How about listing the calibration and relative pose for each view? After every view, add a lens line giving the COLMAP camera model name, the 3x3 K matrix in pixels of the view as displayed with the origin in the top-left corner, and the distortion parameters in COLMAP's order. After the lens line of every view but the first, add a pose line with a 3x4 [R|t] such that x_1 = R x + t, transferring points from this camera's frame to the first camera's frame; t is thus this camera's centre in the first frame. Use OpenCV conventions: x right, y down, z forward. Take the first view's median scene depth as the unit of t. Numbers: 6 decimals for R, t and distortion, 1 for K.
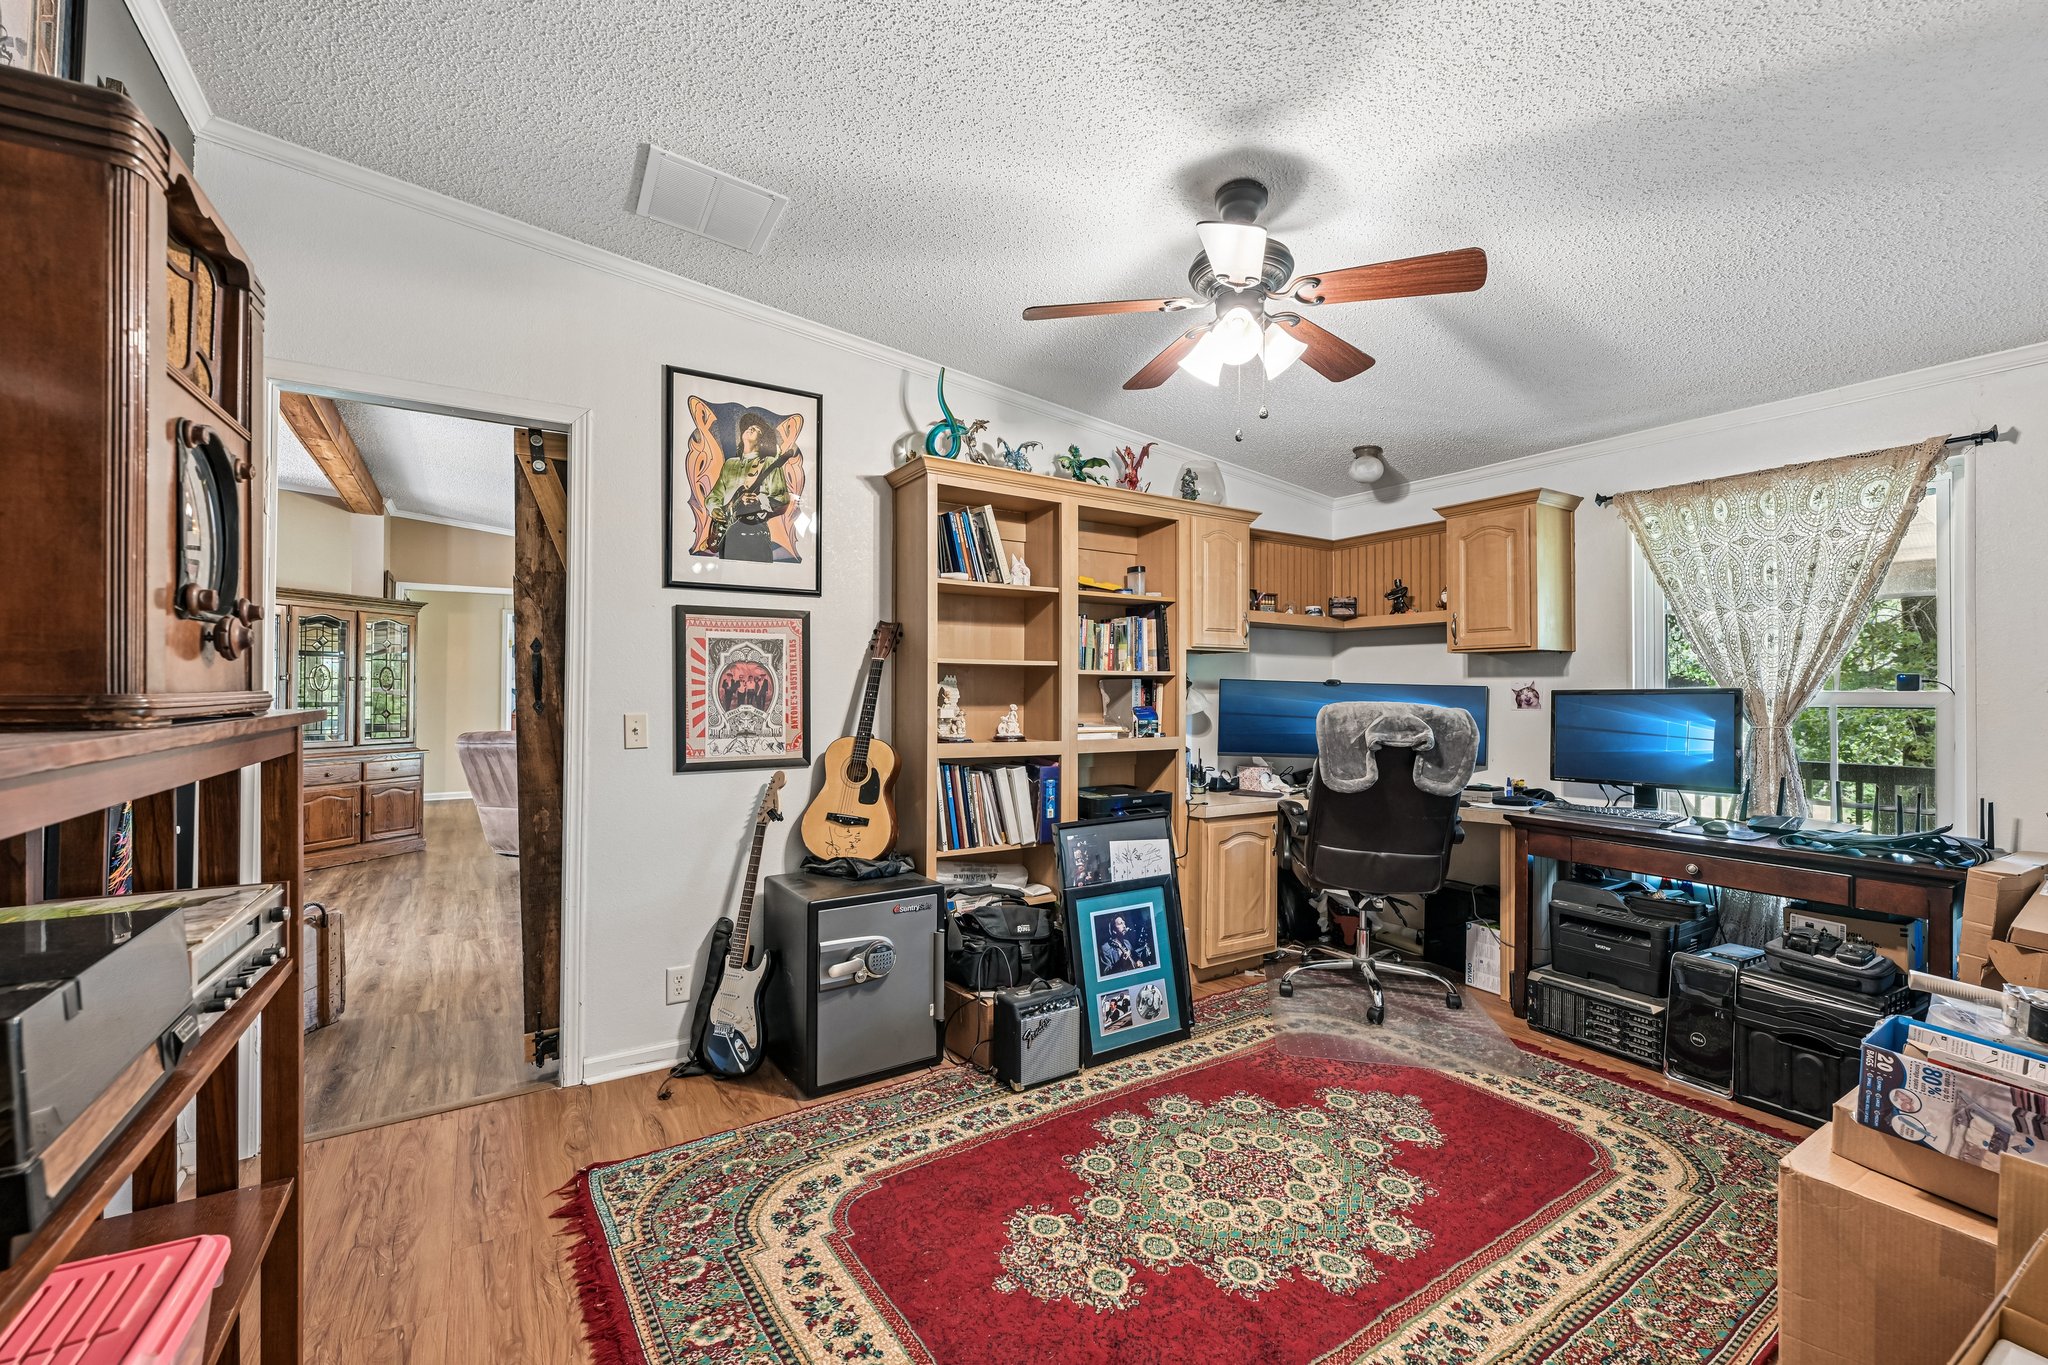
lens RADIAL K [[812.1, 0, 1026.5], [0, 812.1, 685.8], [0, 0, 1]] dist [0.000140, 0.000007]
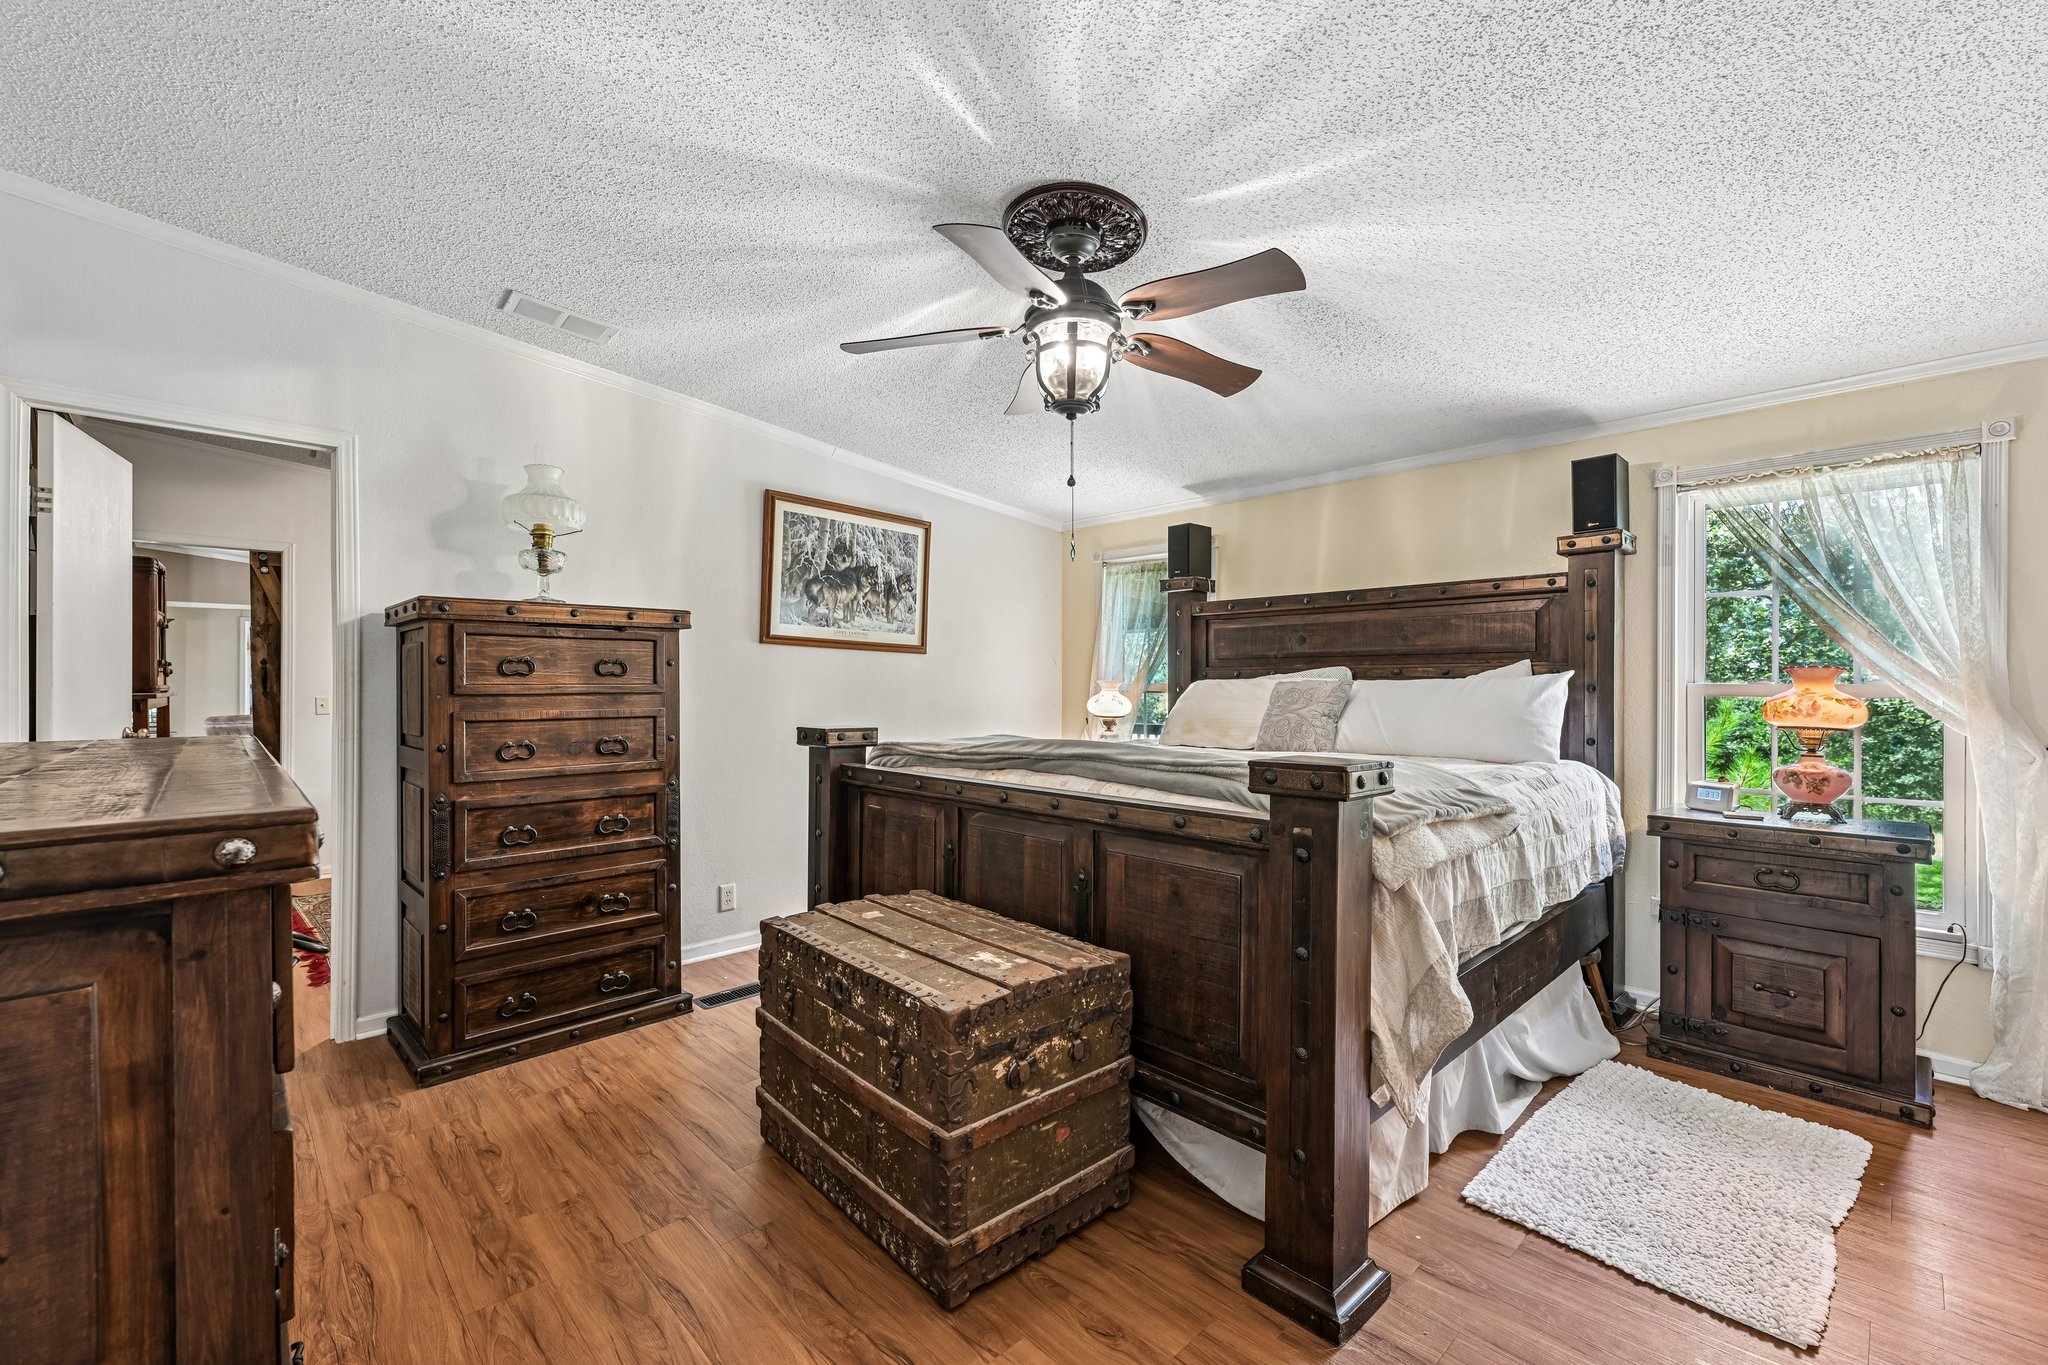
lens RADIAL K [[849.1, 0, 1028.1], [0, 849.1, 690.4], [0, 0, 1]] dist [-0.010063, 0.000362]
pose [[0.983534, -0.003236, 0.180694, 0.819490], [0.001111, 0.999929, 0.011861, -0.003962], [-0.180720, -0.011465, 0.983468, -1.295346]]
